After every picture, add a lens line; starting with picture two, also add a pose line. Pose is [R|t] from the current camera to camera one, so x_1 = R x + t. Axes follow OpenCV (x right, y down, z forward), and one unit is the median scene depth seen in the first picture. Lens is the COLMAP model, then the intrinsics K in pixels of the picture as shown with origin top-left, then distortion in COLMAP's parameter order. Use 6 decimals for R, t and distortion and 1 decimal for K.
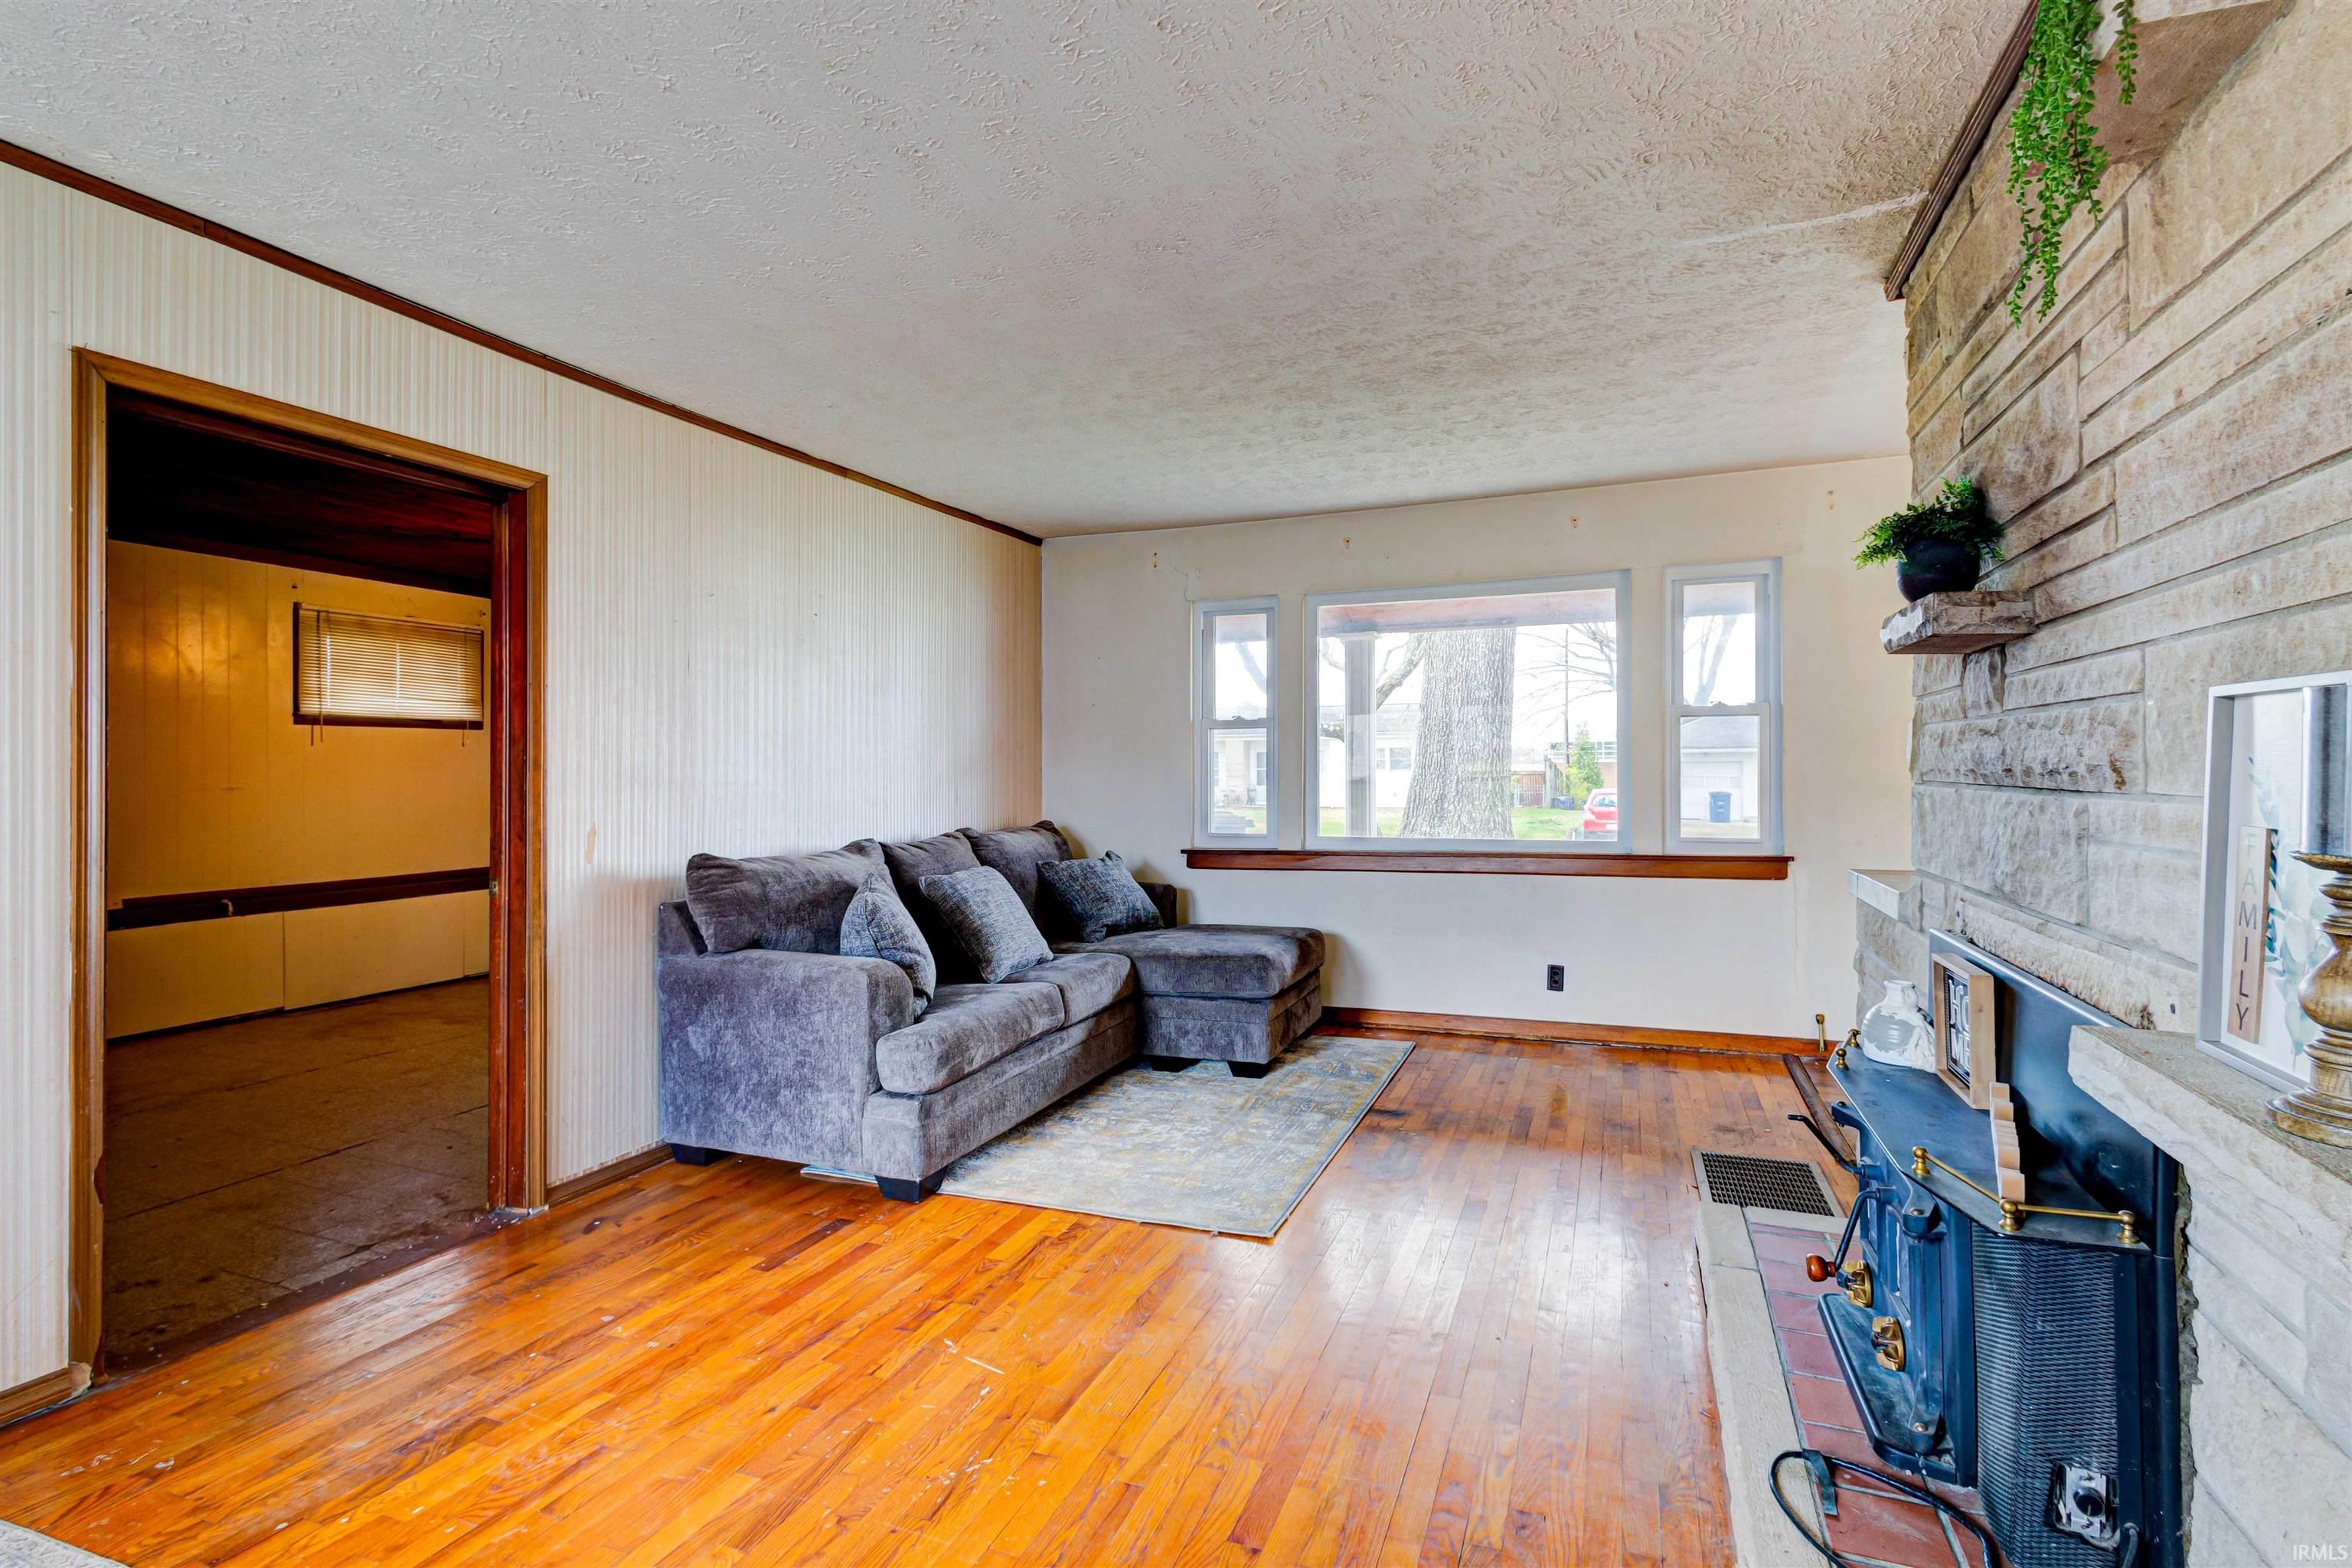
lens RADIAL K [[1100.5, 0, 1171.3], [0, 1100.5, 764.9], [0, 0, 1]] dist [0.004396, -0.001267]
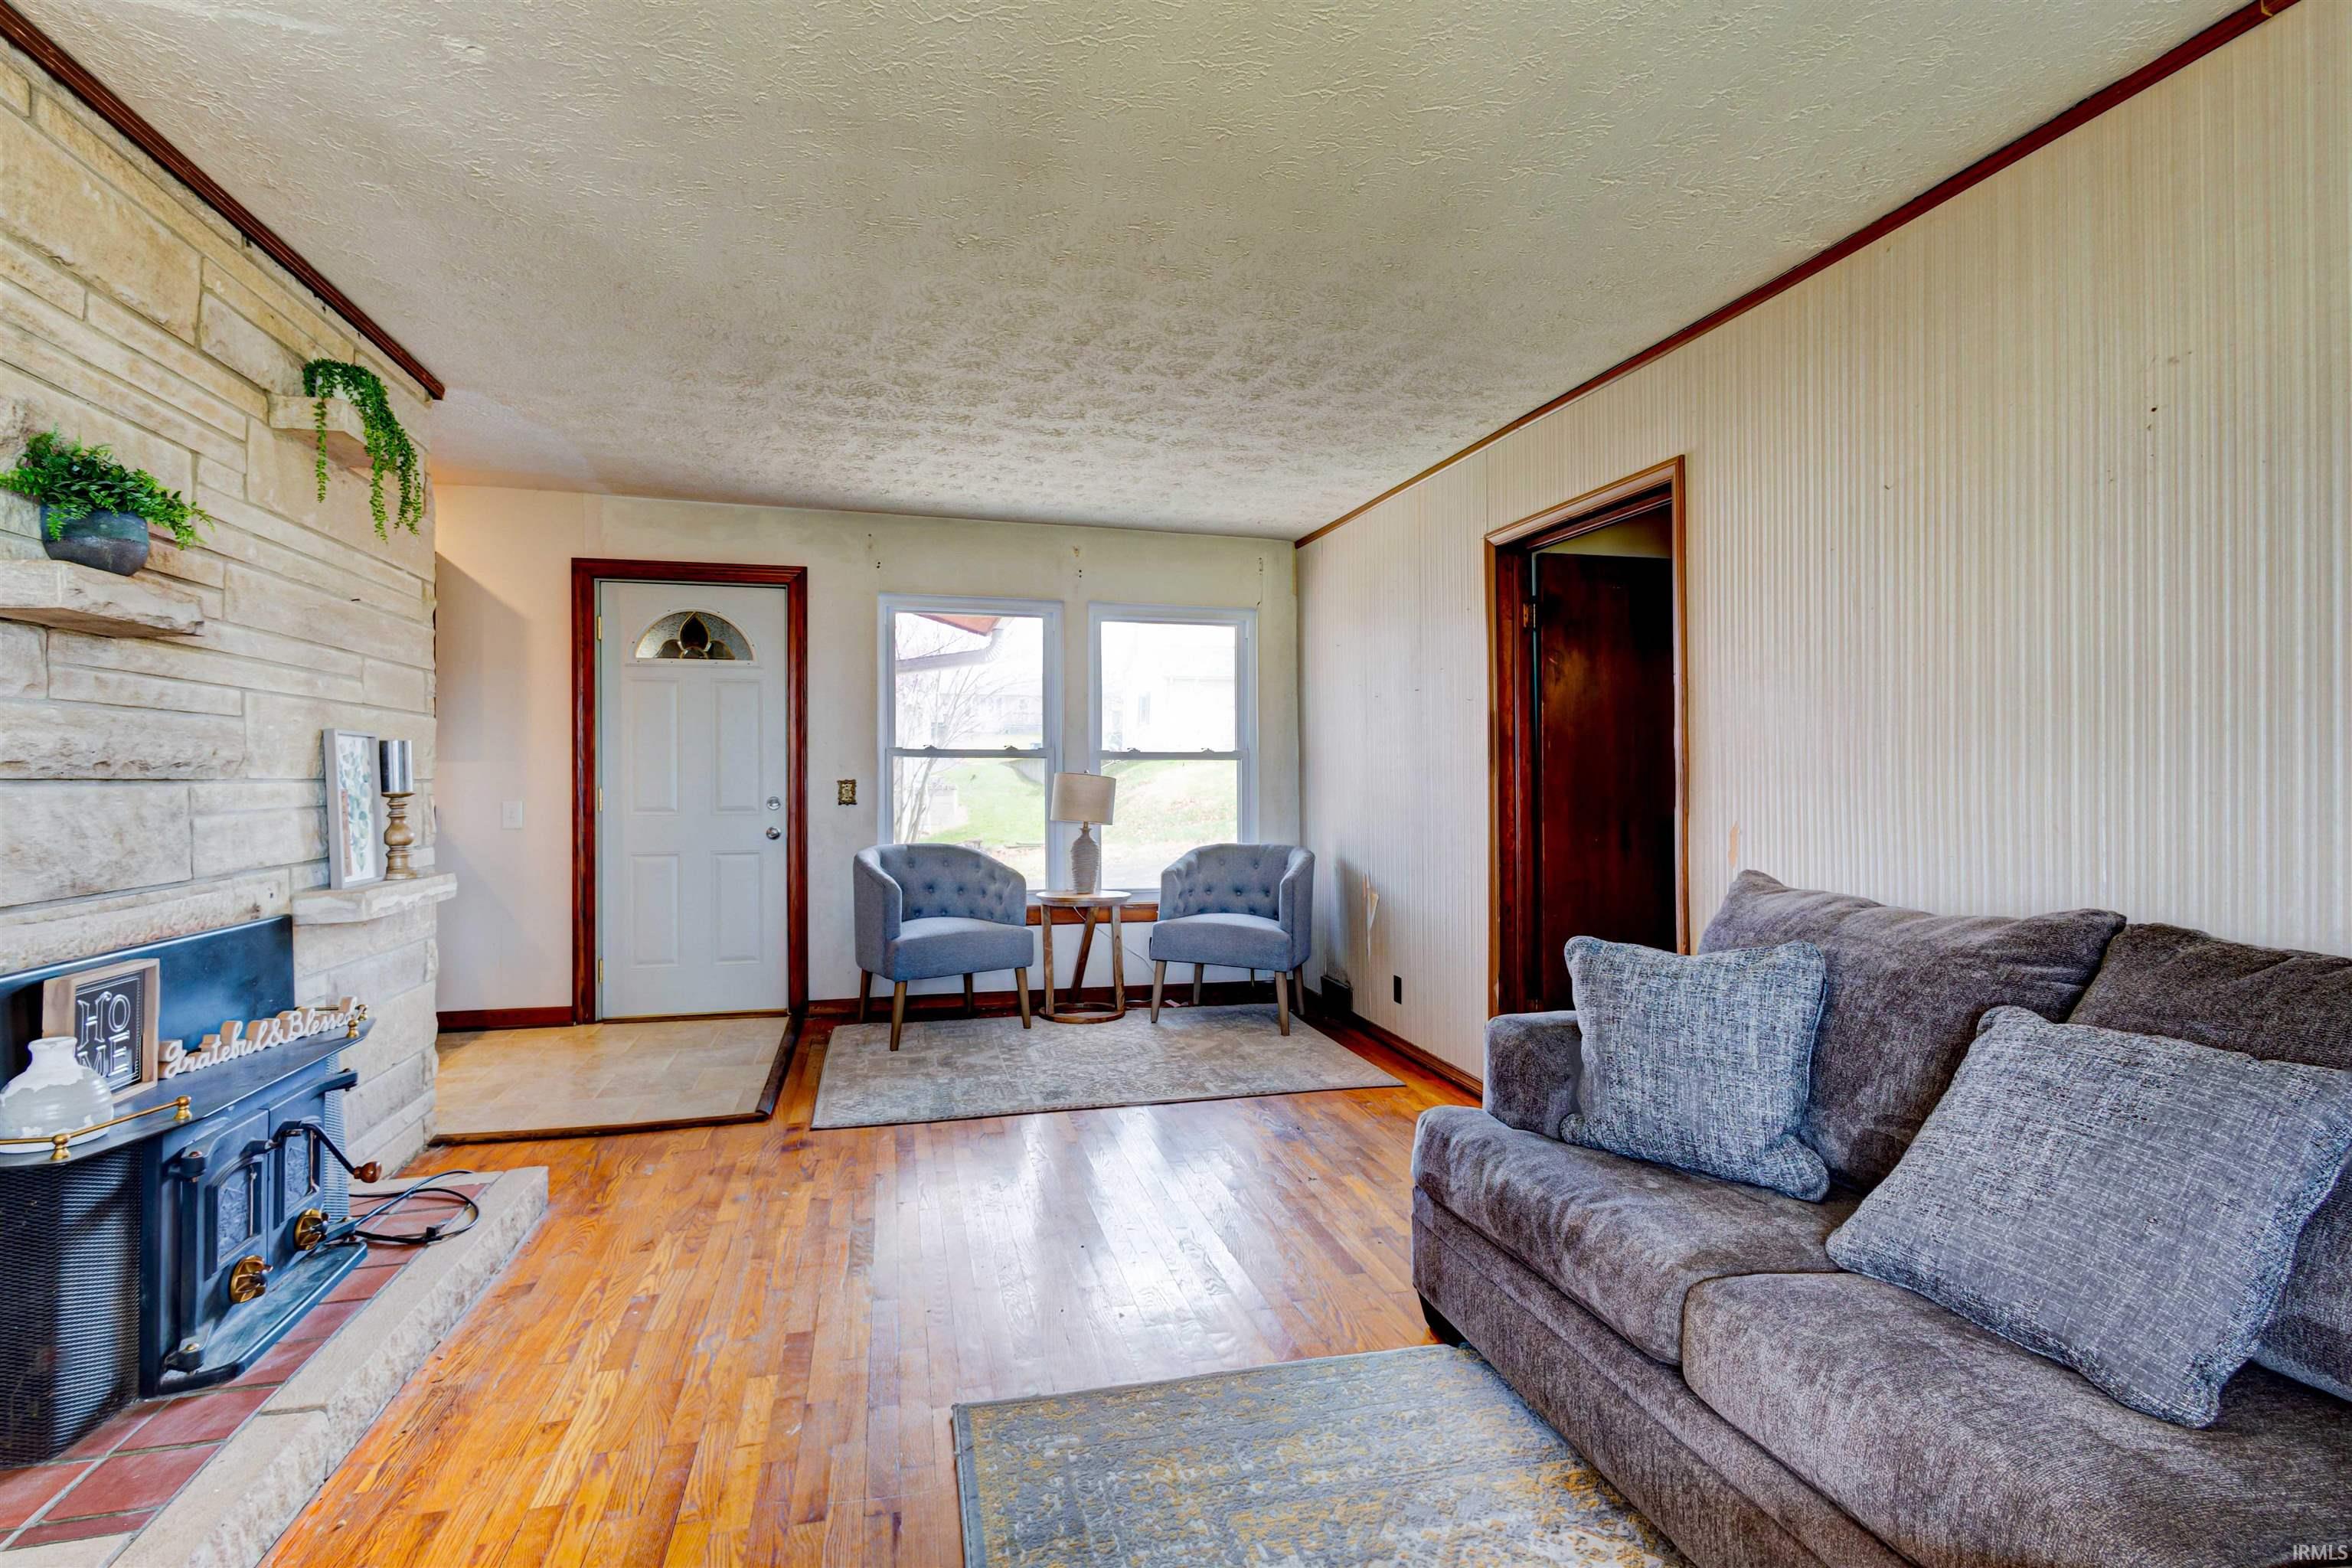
lens RADIAL K [[1100.5, 0, 1170.8], [0, 1100.5, 774.8], [0, 0, 1]] dist [0.004396, -0.001267]
pose [[-0.801230, 0.002710, -0.598350, 0.273225], [0.006114, 0.999975, -0.003657, 0.012053], [0.598325, -0.006588, -0.801227, 1.133006]]
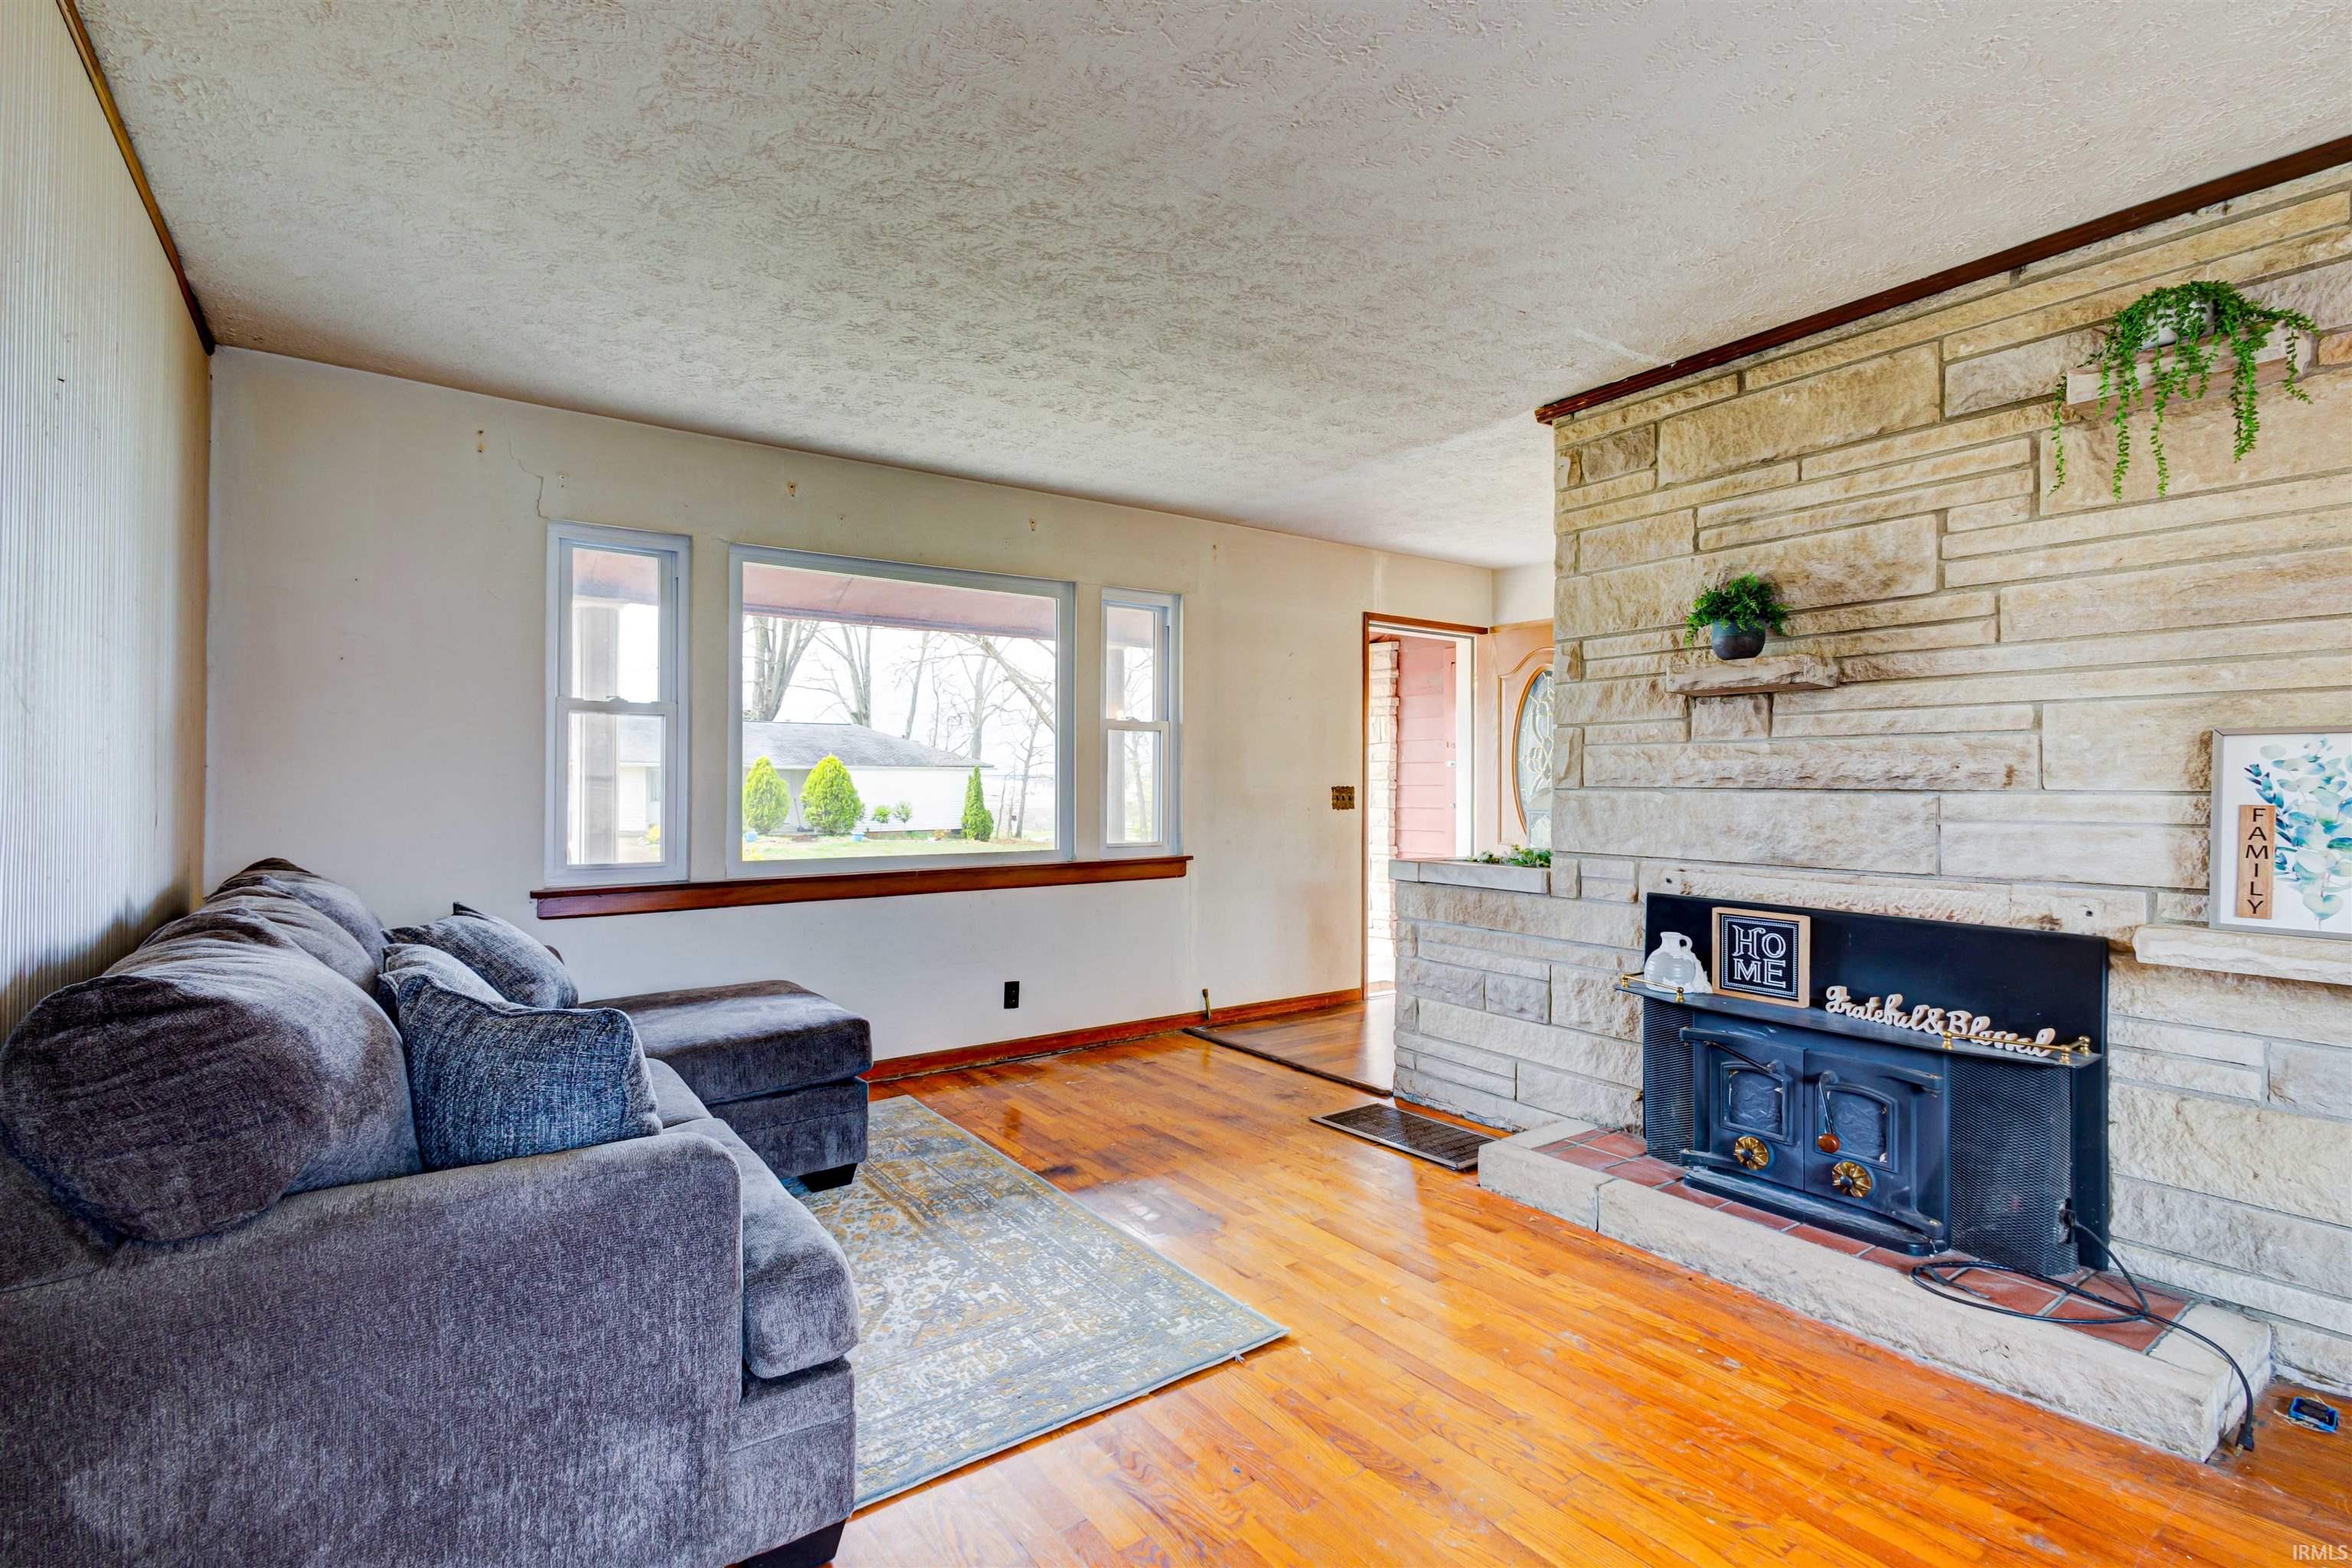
lens RADIAL K [[1100.5, 0, 1157.8], [0, 1100.5, 786.0], [0, 0, 1]] dist [0.004396, -0.001267]
pose [[0.543867, 0.007380, 0.839139, -0.453122], [-0.010842, 0.999940, -0.001767, 0.013171], [-0.839101, -0.008137, 0.543915, 0.433804]]
